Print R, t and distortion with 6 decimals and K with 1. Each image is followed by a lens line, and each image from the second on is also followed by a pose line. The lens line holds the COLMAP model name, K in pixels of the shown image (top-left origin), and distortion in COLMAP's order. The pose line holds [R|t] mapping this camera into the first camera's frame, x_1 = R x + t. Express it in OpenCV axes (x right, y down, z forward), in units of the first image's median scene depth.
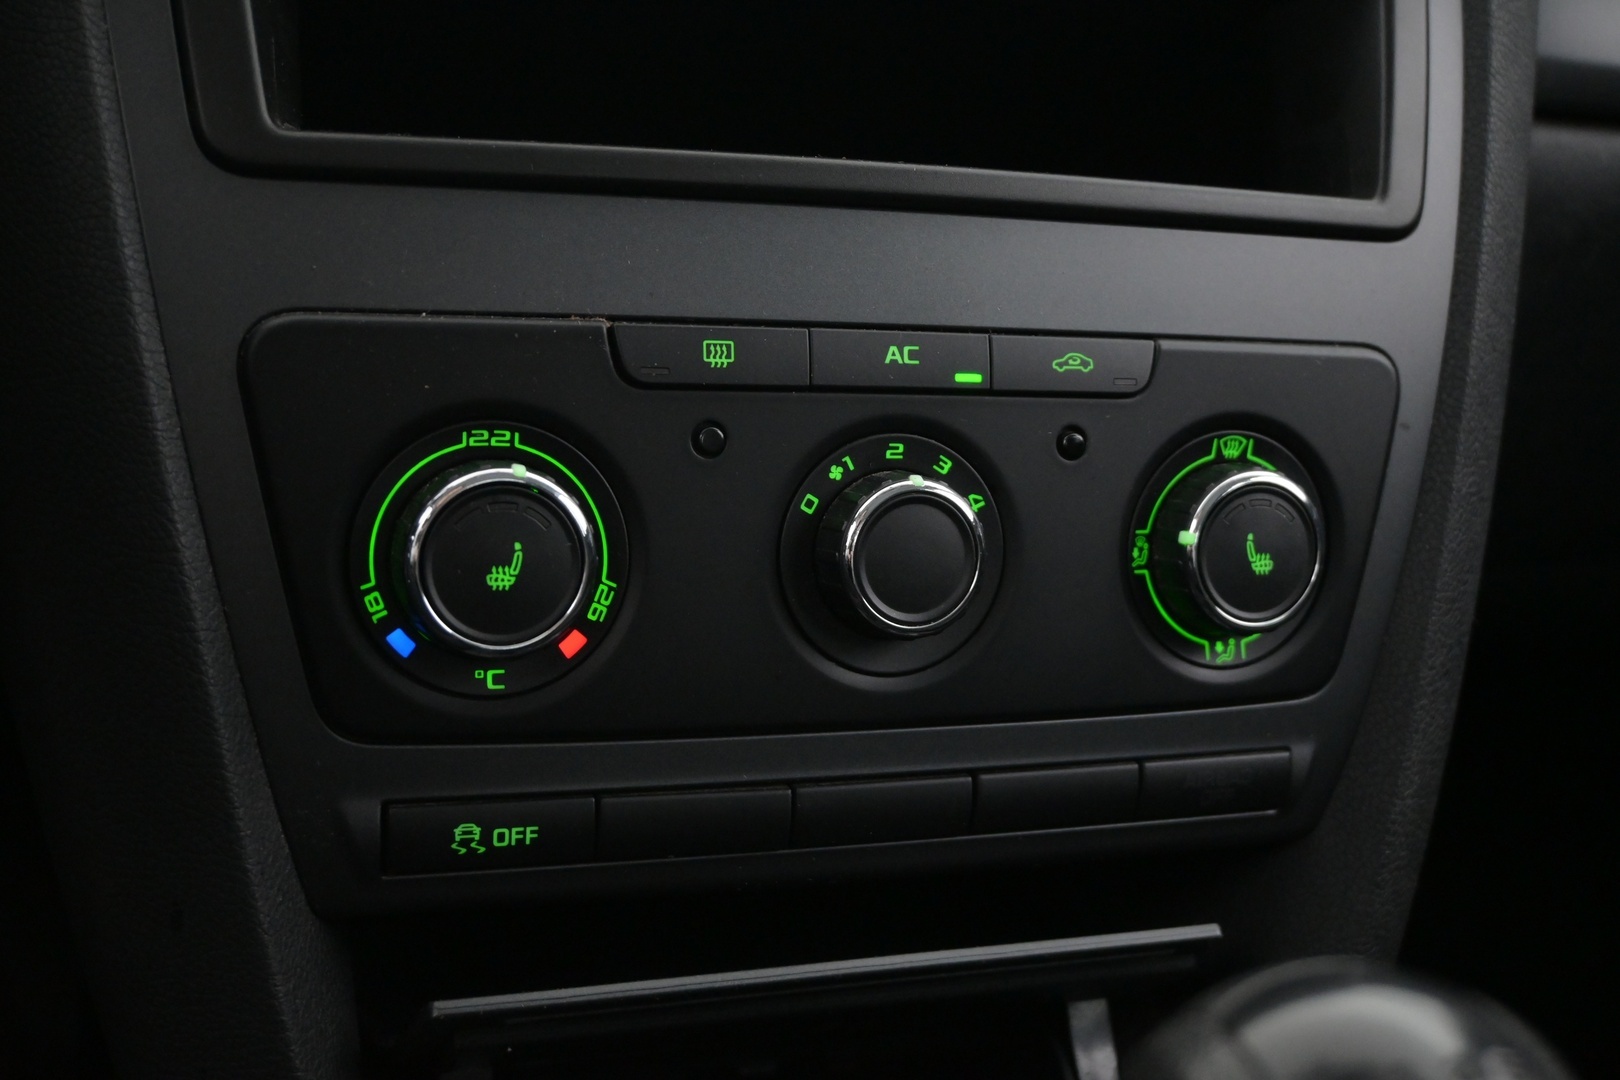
lens RADIAL K [[1826.8, 0, 805.6], [0, 1826.8, 542.2], [0, 0, 1]] dist [-0.004899, 0.000000]
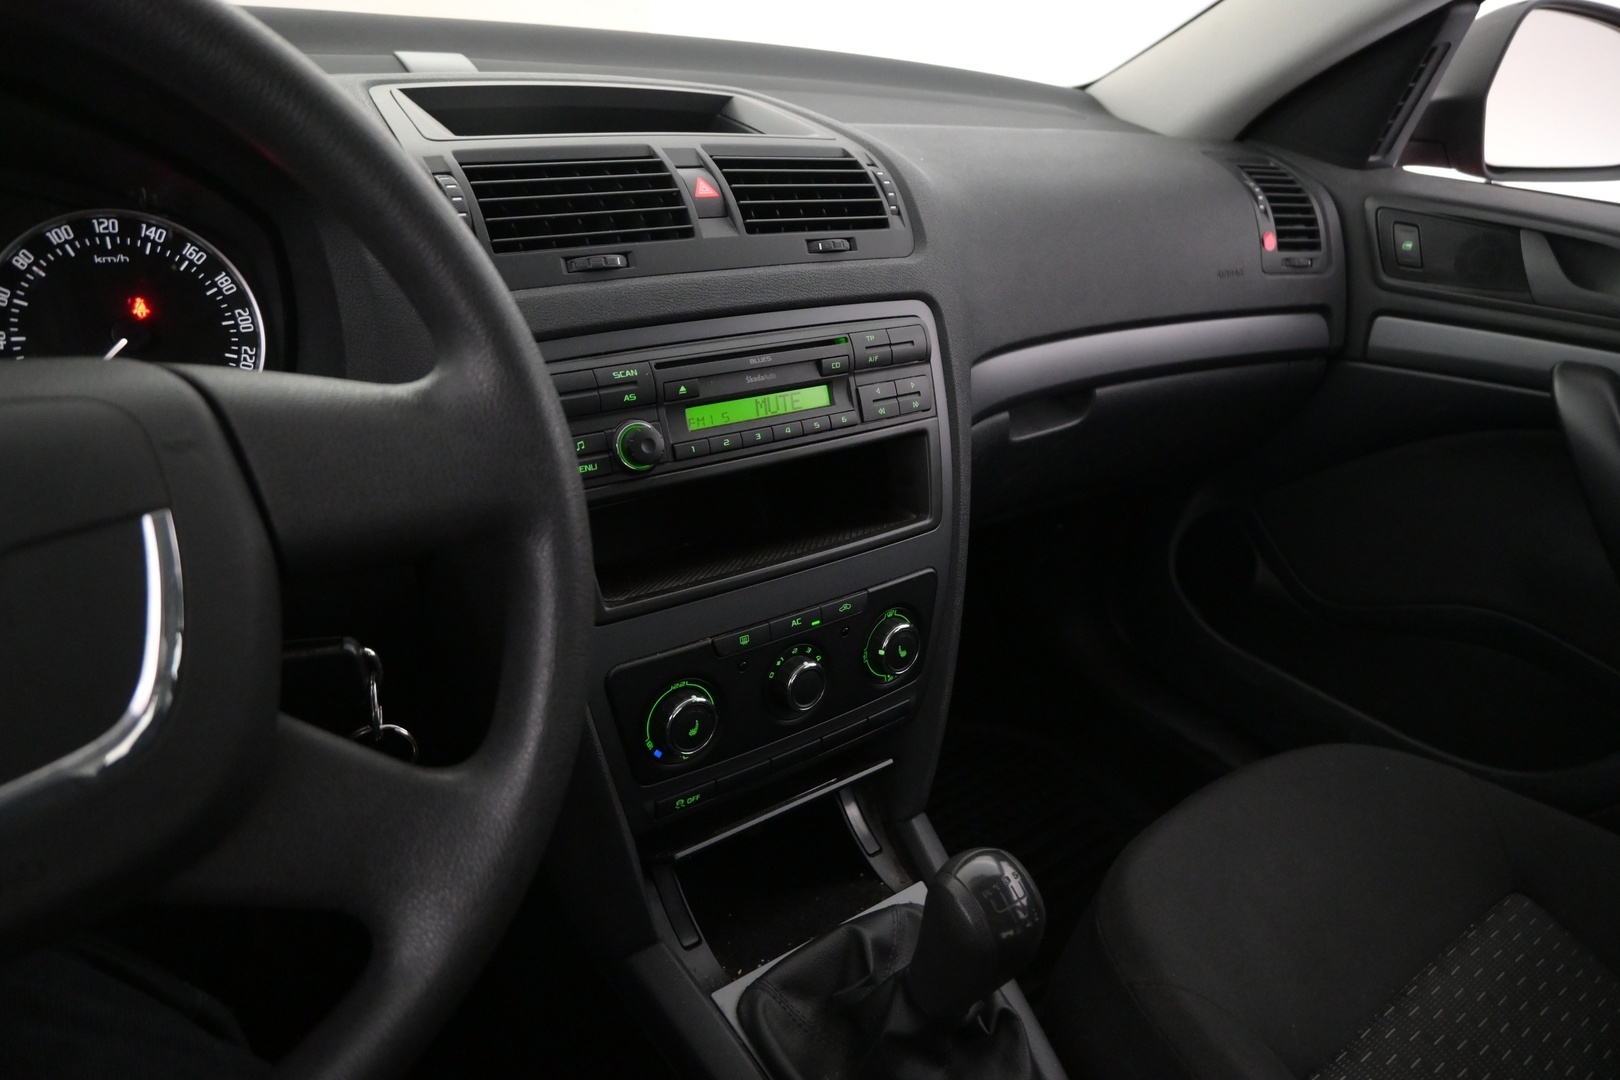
lens RADIAL K [[1119.1, 0, 816.4], [0, 1119.1, 539.3], [0, 0, 1]] dist [0.003835, -0.001624]
pose [[0.947680, -0.133944, 0.289760, -0.452173], [0.062377, 0.967914, 0.243416, -0.712245], [-0.313067, -0.212606, 0.925628, -0.724053]]
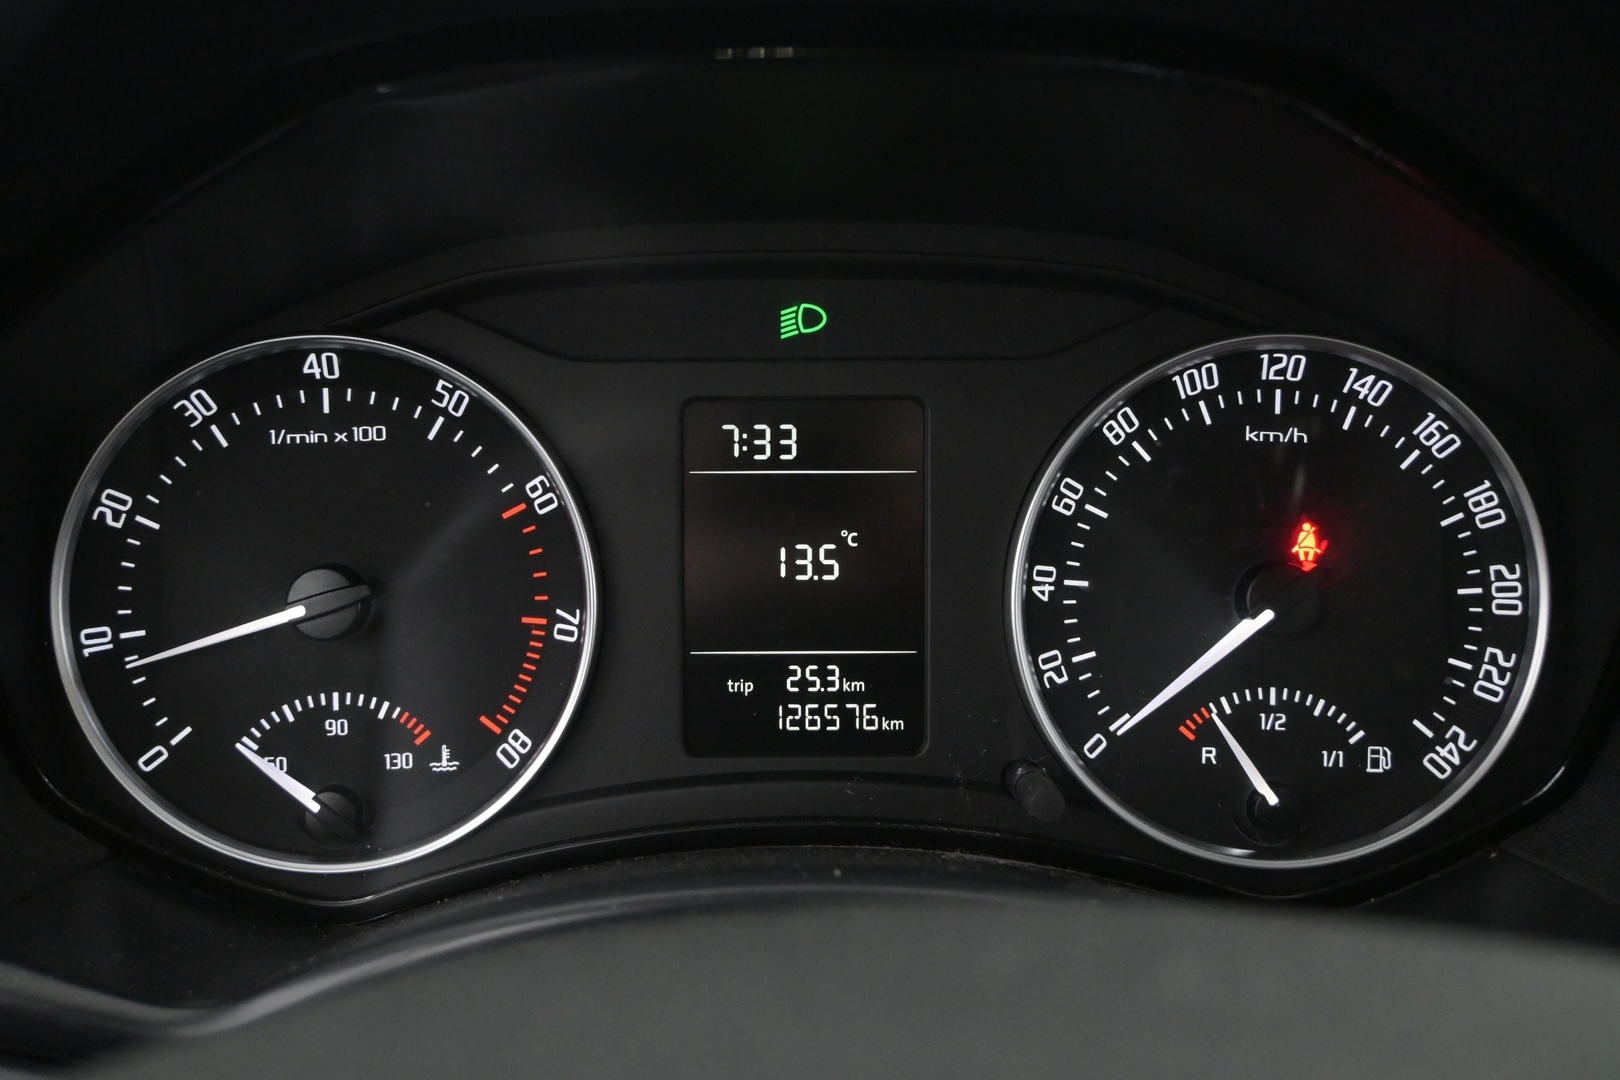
lens RADIAL K [[1750.5, 0, 817.6], [0, 1750.5, 535.5], [0, 0, 1]] dist [0.018063, 0.000000]
pose [[0.948305, 0.051102, -0.313220, -0.804412], [-0.021508, 0.995030, 0.097221, -0.812346], [0.316631, -0.085459, 0.944691, -0.055889]]
